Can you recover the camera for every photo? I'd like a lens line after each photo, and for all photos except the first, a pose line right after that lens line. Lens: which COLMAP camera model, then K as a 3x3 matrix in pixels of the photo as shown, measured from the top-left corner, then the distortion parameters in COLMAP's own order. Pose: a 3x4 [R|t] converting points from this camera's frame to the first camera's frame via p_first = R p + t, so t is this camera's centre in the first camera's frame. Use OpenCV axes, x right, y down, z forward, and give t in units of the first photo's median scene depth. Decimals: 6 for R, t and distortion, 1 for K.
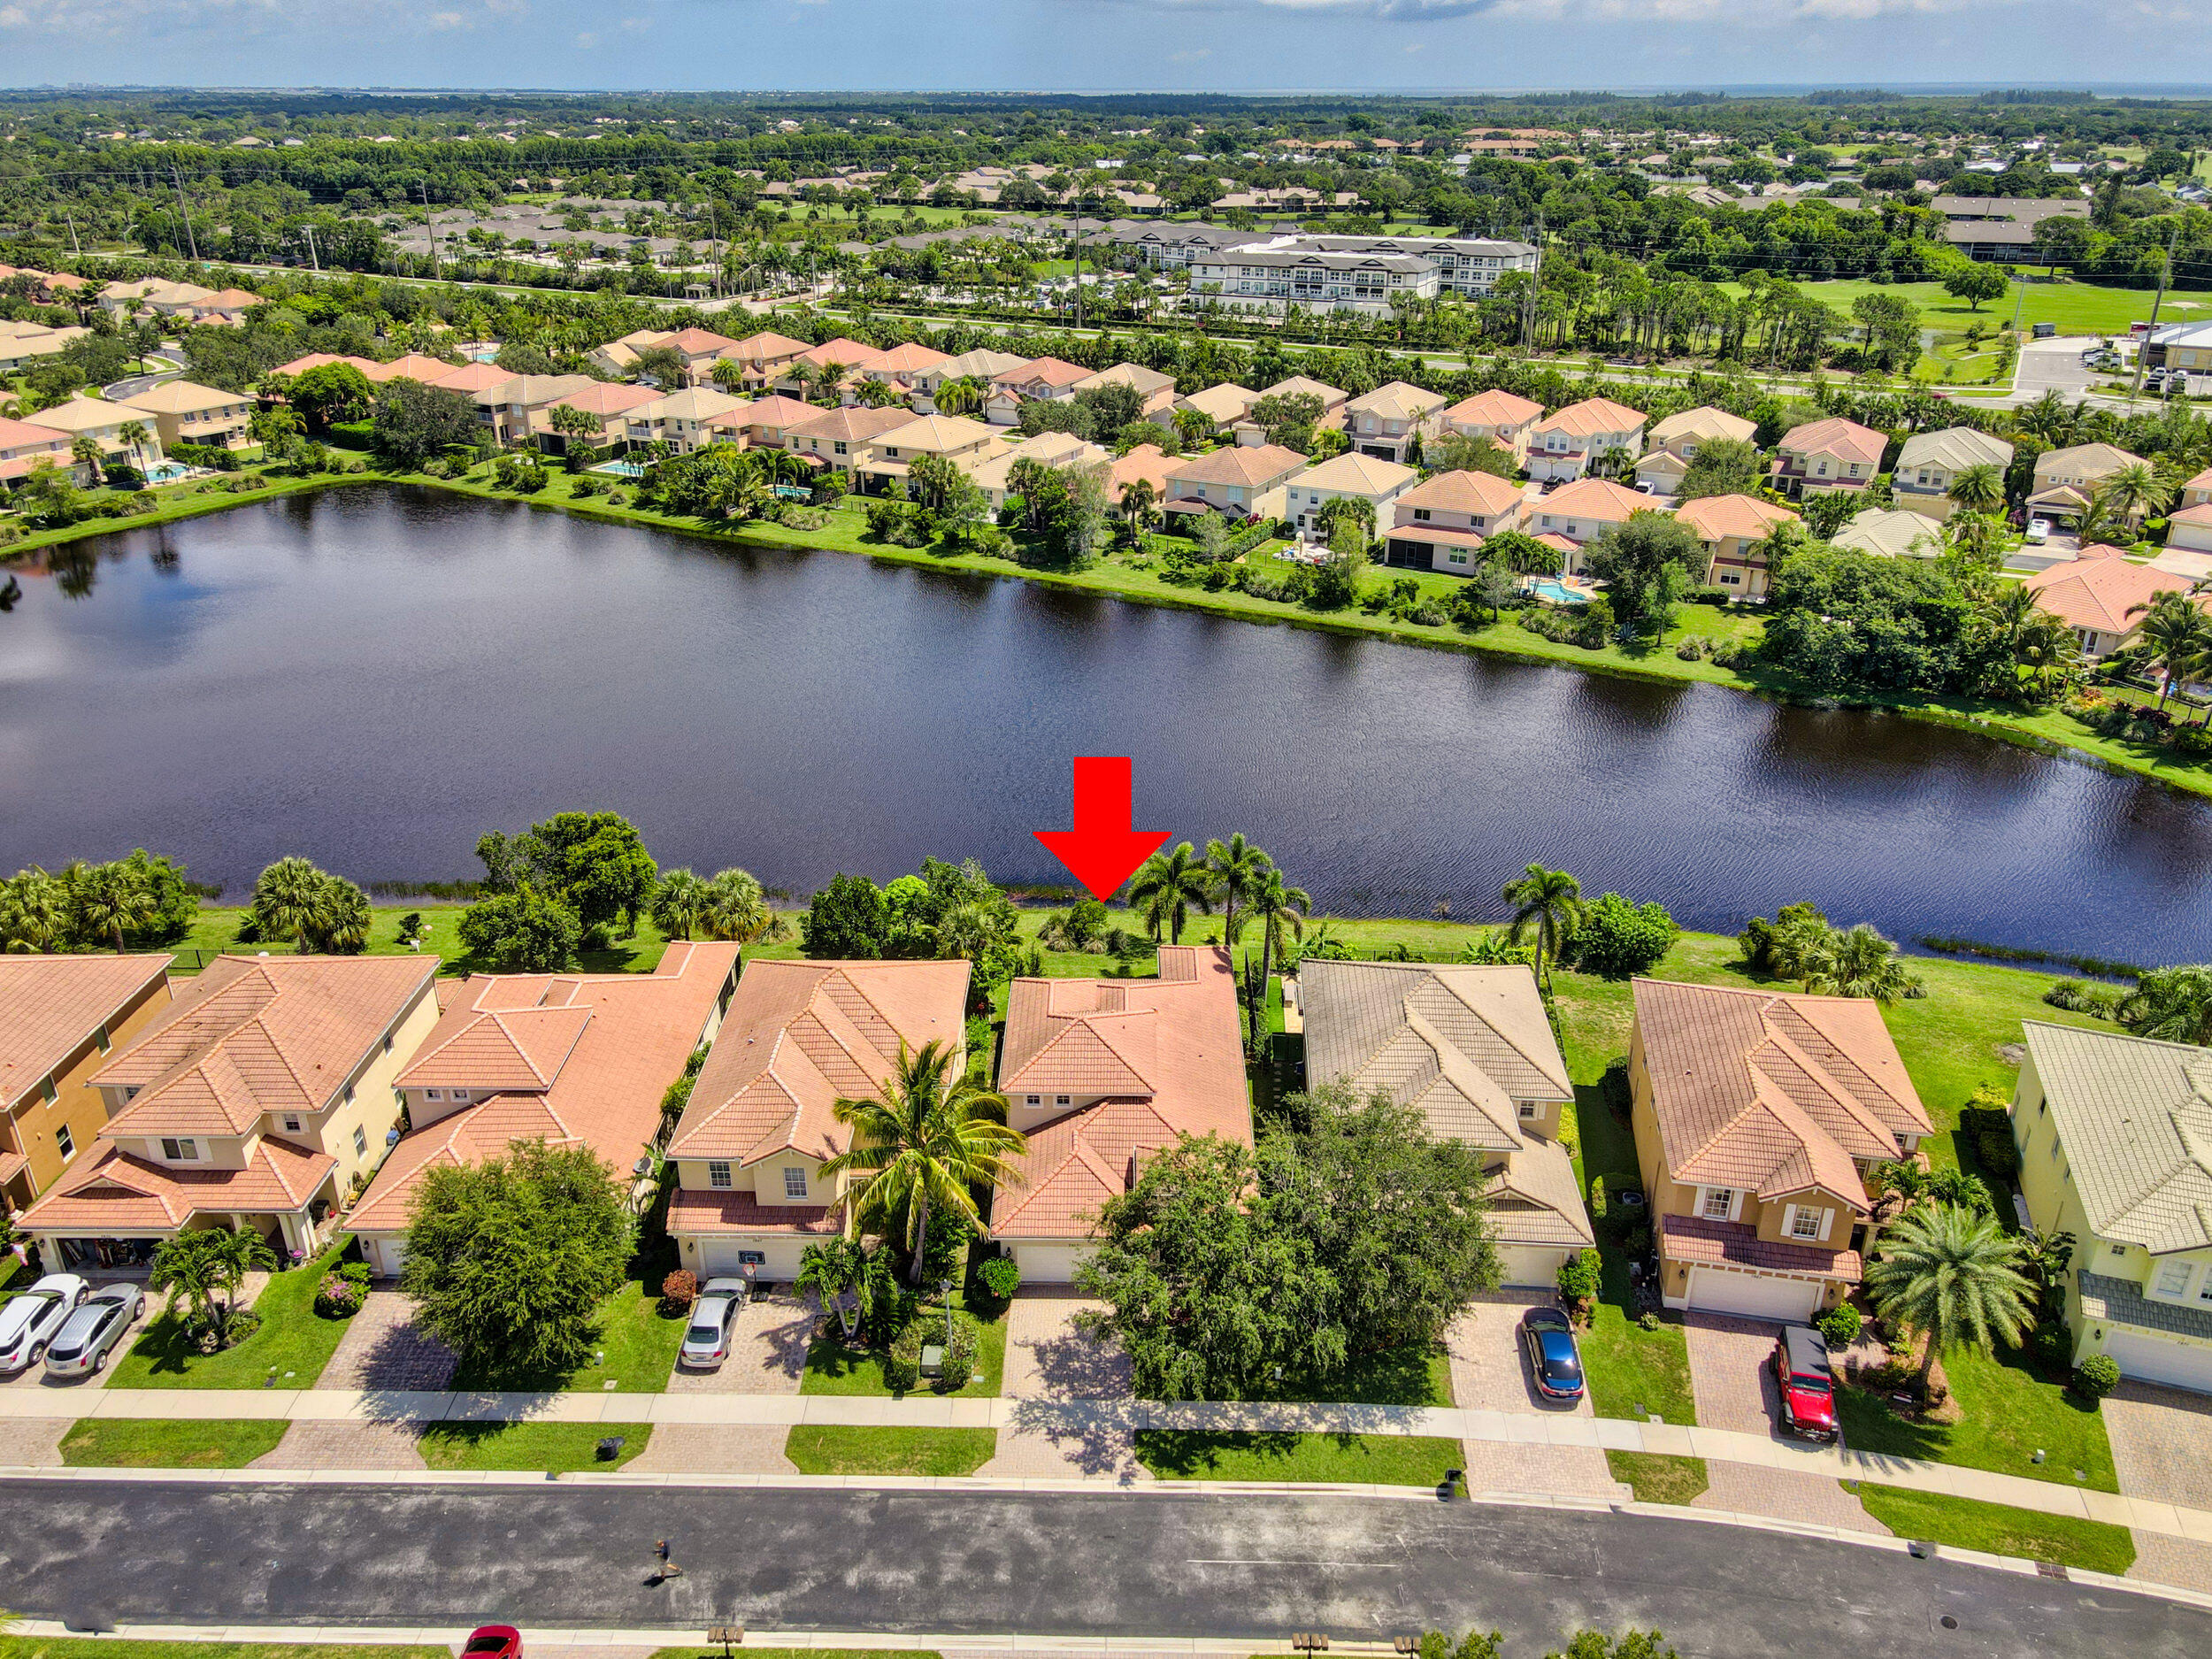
lens RADIAL K [[1579.6, 0, 1109.3], [0, 1579.6, 832.7], [0, 0, 1]] dist [0.012714, 0.005733]
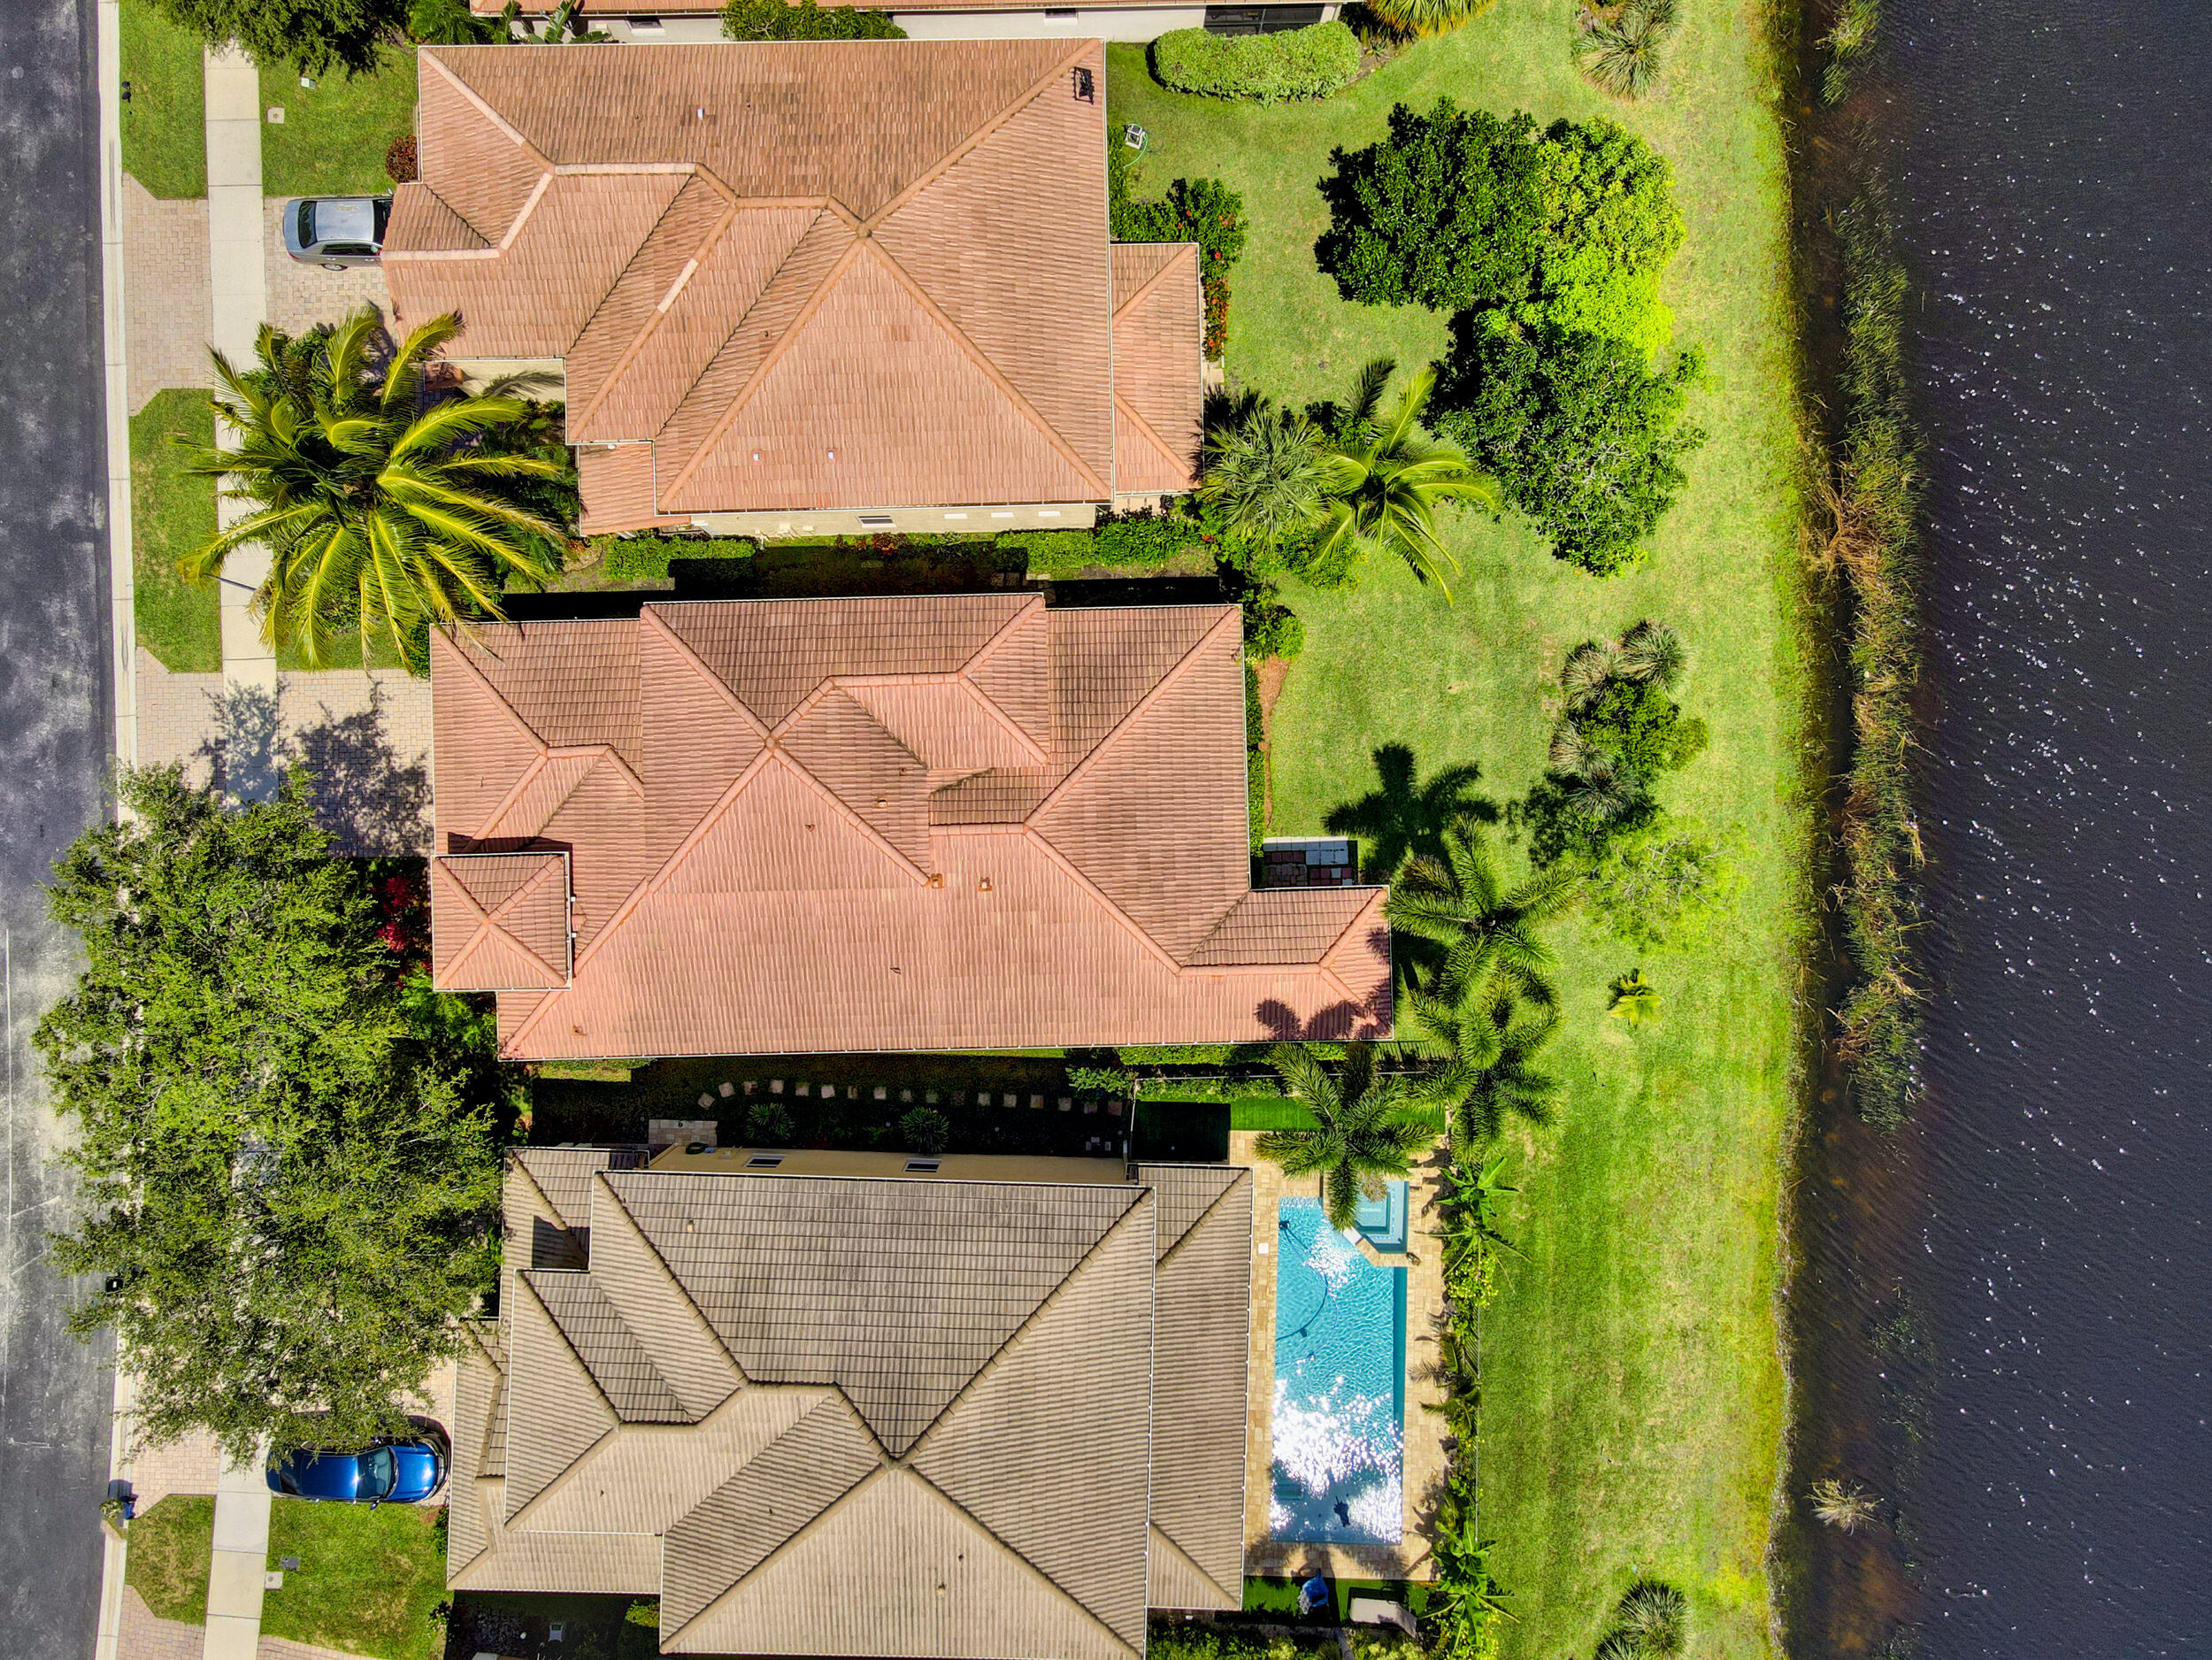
lens RADIAL K [[1572.7, 0, 1109.1], [0, 1572.7, 836.0], [0, 0, 1]] dist [0.011342, 0.005580]
pose [[0.026403, 0.999647, -0.002977, 0.010295], [-0.409804, 0.013540, 0.912073, -0.263920], [0.911791, -0.022861, 0.410017, 0.623563]]
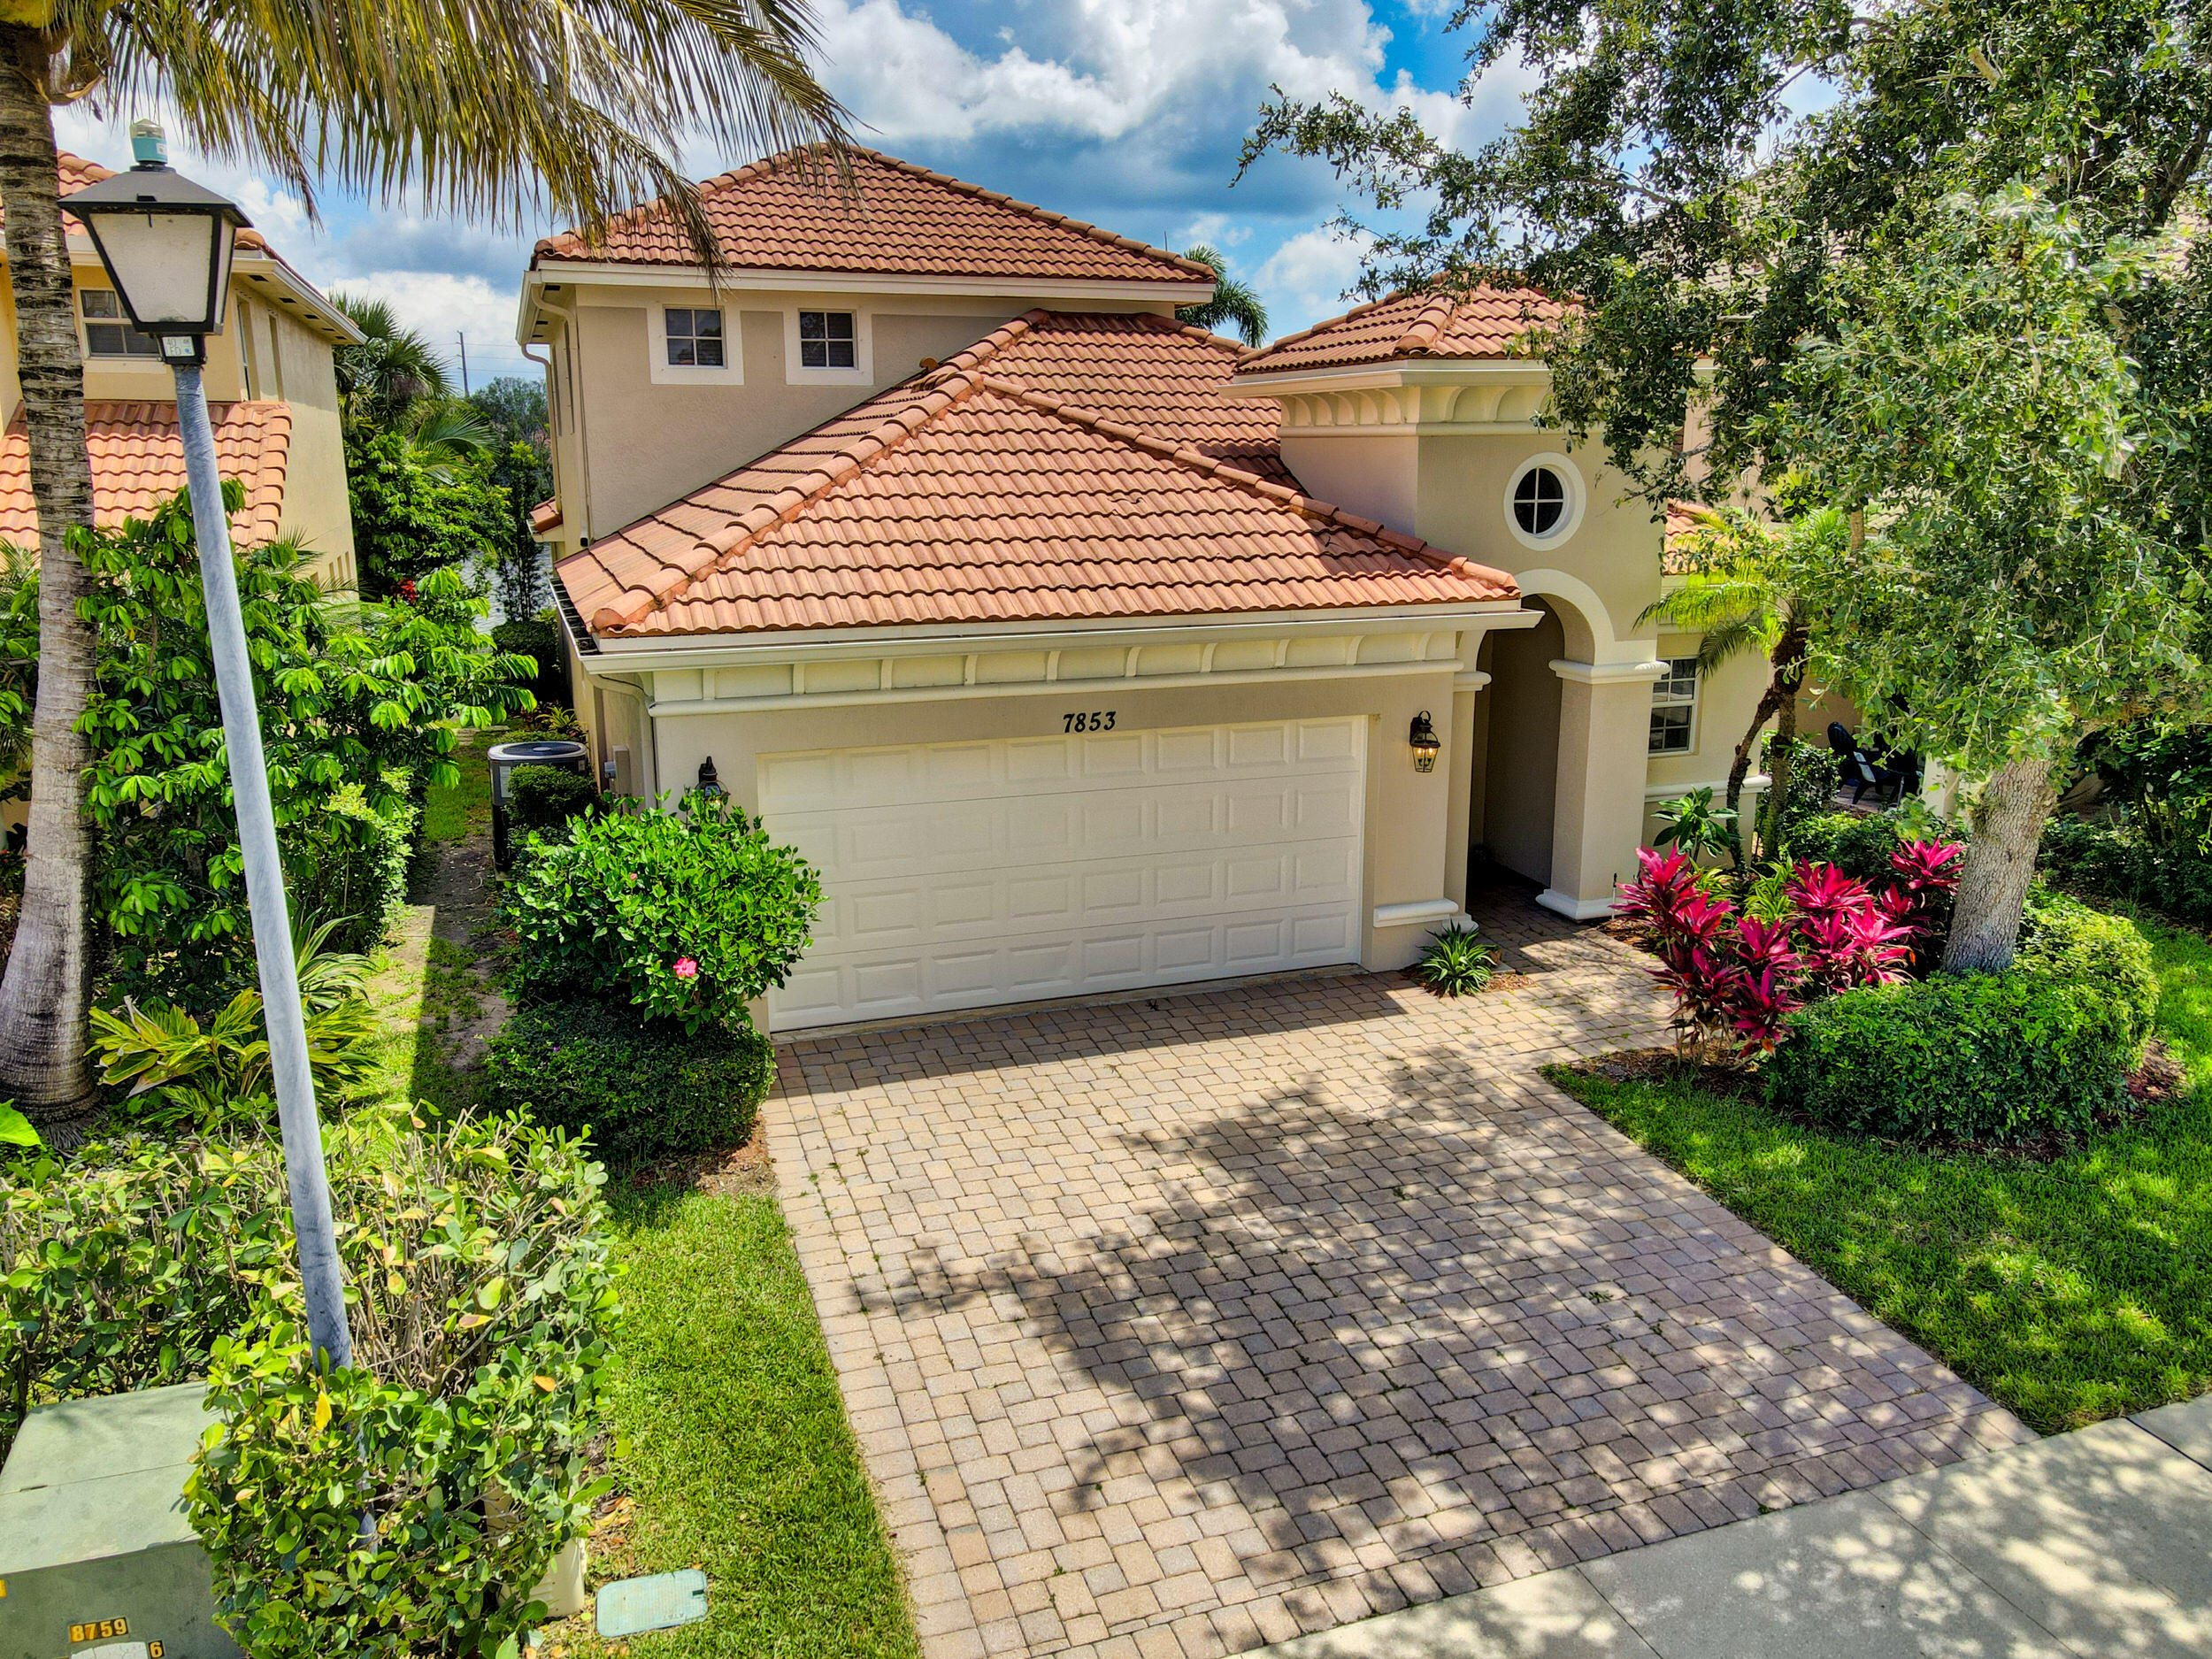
lens RADIAL K [[1633.7, 0, 1103.7], [0, 1633.7, 798.4], [0, 0, 1]] dist [0.012017, 0.004786]
pose [[0.937307, -0.077656, 0.339743, -0.052439], [0.148195, 0.971142, -0.186874, 0.191824], [-0.315427, 0.225507, 0.921766, 0.531099]]
